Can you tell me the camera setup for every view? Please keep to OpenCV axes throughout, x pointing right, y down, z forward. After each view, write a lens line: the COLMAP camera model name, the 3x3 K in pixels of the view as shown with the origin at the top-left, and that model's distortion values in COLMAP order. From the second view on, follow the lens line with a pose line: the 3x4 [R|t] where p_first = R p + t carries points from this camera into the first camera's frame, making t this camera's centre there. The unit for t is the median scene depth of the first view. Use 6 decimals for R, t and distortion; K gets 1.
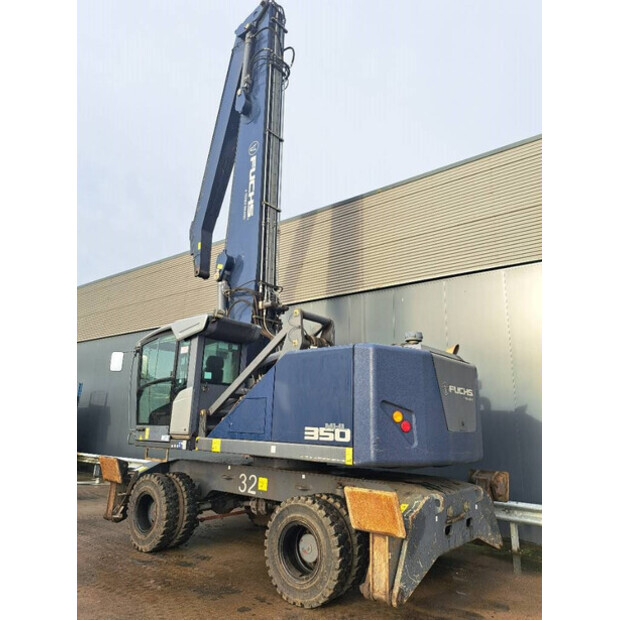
lens RADIAL K [[451.2, 0, 313.9], [0, 451.2, 299.8], [0, 0, 1]] dist [0.093571, -0.115860]
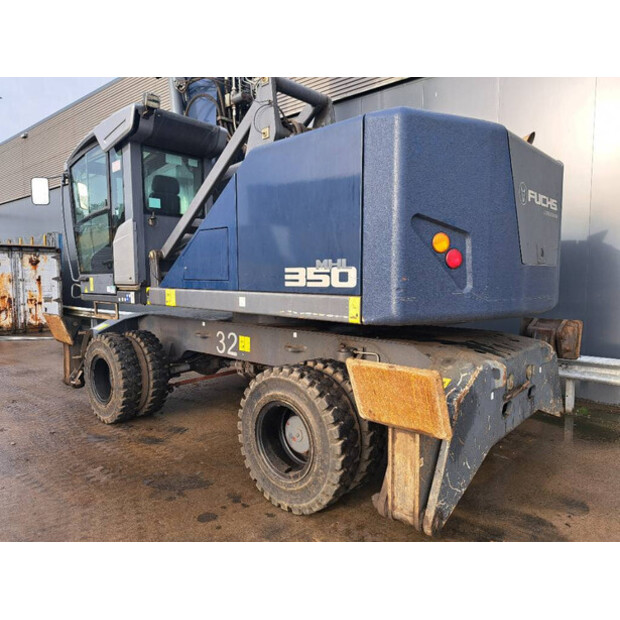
lens RADIAL K [[451.2, 0, 313.9], [0, 451.2, 299.8], [0, 0, 1]] dist [0.093571, -0.115860]
pose [[0.998970, -0.028201, -0.035560, 0.039026], [0.038019, 0.947887, 0.316331, 0.121451], [0.024786, -0.317357, 0.947982, 0.380405]]
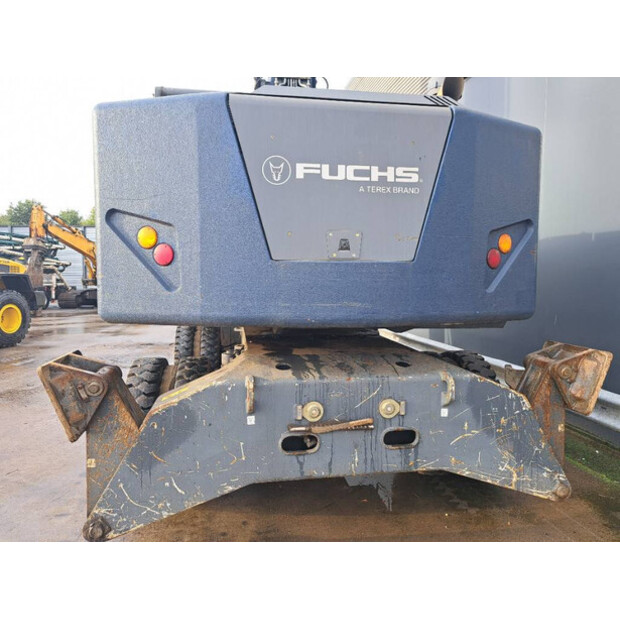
lens RADIAL K [[451.2, 0, 313.9], [0, 451.2, 299.8], [0, 0, 1]] dist [0.093571, -0.115860]
pose [[0.753929, 0.015323, -0.656777, 0.592305], [0.184990, 0.954323, 0.234620, 0.208496], [0.630372, -0.298384, 0.716658, 0.632365]]
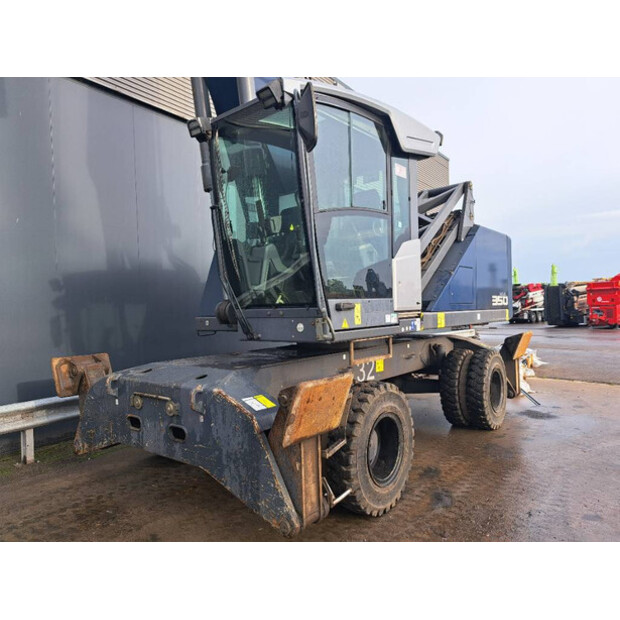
lens RADIAL K [[451.2, 0, 313.9], [0, 451.2, 299.8], [0, 0, 1]] dist [0.093571, -0.115860]
pose [[-0.041218, -0.006845, 0.999127, -1.138091], [-0.240450, 0.970656, -0.003270, 0.389330], [-0.969786, -0.240375, -0.041654, 1.437233]]
